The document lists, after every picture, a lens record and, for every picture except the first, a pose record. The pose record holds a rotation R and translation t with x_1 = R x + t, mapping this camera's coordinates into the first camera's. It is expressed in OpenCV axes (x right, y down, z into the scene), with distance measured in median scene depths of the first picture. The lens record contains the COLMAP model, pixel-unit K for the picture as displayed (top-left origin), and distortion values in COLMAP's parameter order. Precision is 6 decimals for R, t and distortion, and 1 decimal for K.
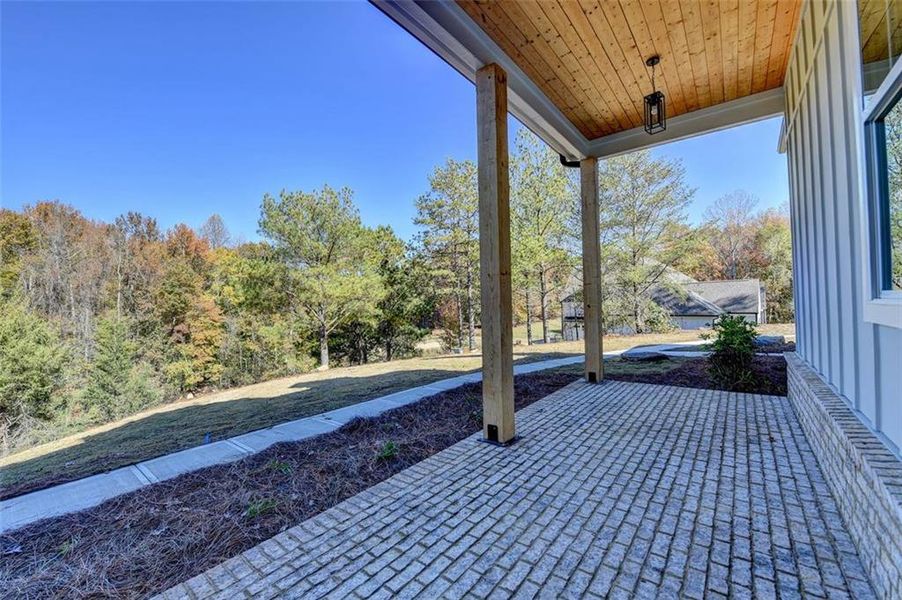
lens RADIAL K [[370.5, 0, 448.3], [0, 370.5, 297.7], [0, 0, 1]] dist [-0.008928, -0.003615]
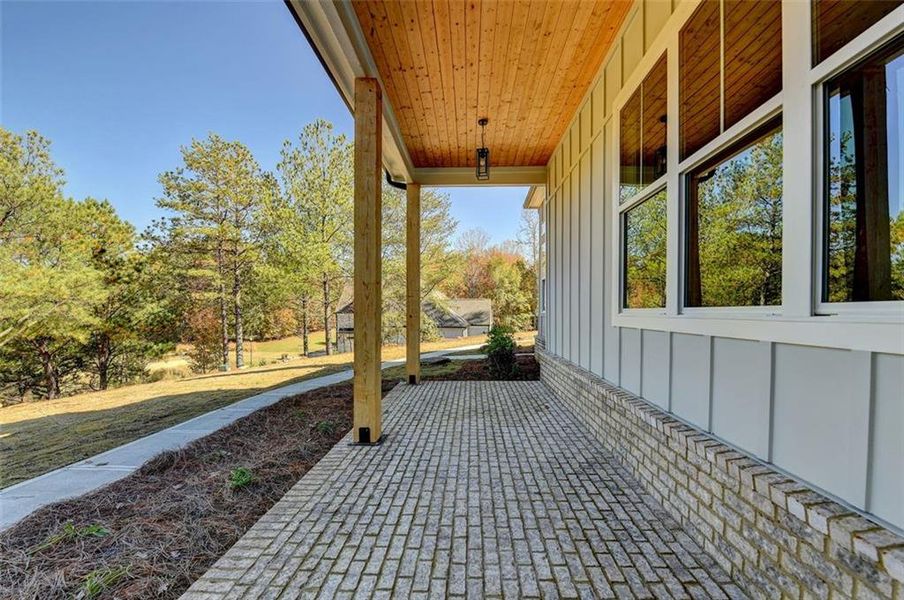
lens RADIAL K [[371.3, 0, 472.6], [0, 371.3, 315.8], [0, 0, 1]] dist [-0.008928, -0.003615]
pose [[0.793559, 0.018911, 0.608200, -0.203781], [-0.029900, 0.999521, 0.007933, 0.009822], [-0.607759, -0.024480, 0.793744, -0.002612]]
